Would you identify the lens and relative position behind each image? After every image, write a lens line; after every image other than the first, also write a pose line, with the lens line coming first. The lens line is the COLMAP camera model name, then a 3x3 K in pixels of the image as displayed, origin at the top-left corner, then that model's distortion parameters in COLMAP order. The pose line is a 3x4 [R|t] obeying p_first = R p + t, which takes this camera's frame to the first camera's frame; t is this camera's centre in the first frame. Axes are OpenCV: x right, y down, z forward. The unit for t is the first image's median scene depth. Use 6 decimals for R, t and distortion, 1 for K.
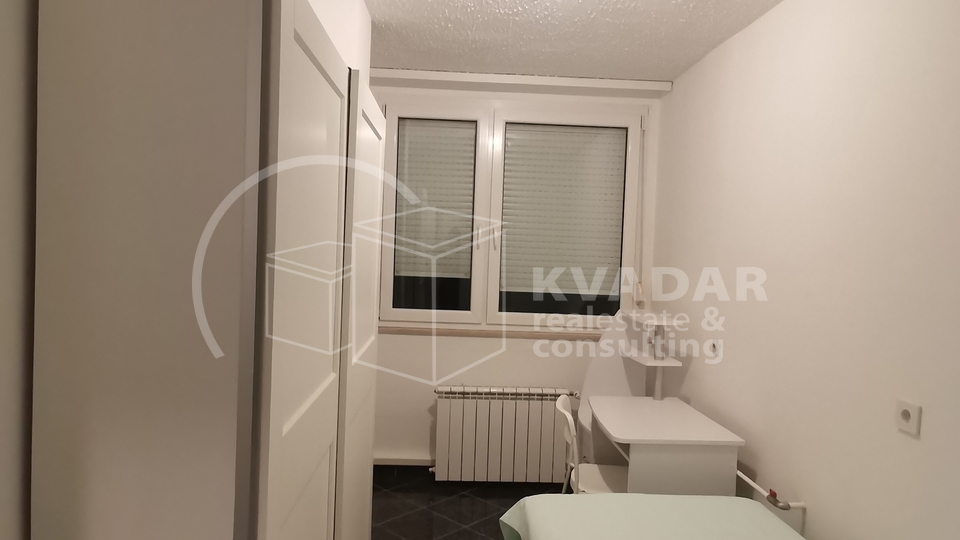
lens RADIAL K [[623.5, 0, 477.6], [0, 623.5, 268.3], [0, 0, 1]] dist [0.004446, 0.002332]
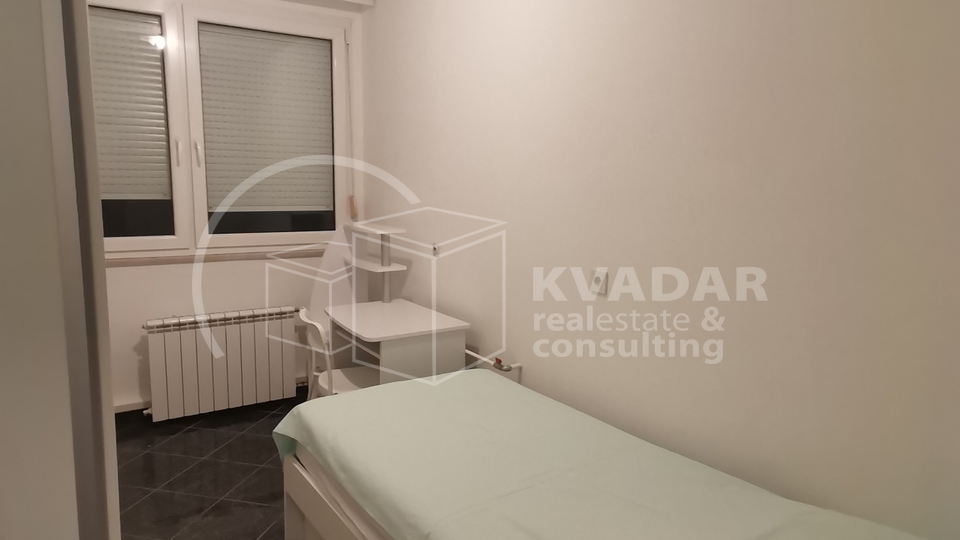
lens RADIAL K [[623.5, 0, 480.5], [0, 623.5, 269.8], [0, 0, 1]] dist [0.004446, 0.002332]
pose [[0.842645, -0.105966, 0.527941, -0.144586], [0.030038, 0.988169, 0.150397, -0.006126], [-0.537632, -0.110873, 0.835858, -0.002680]]
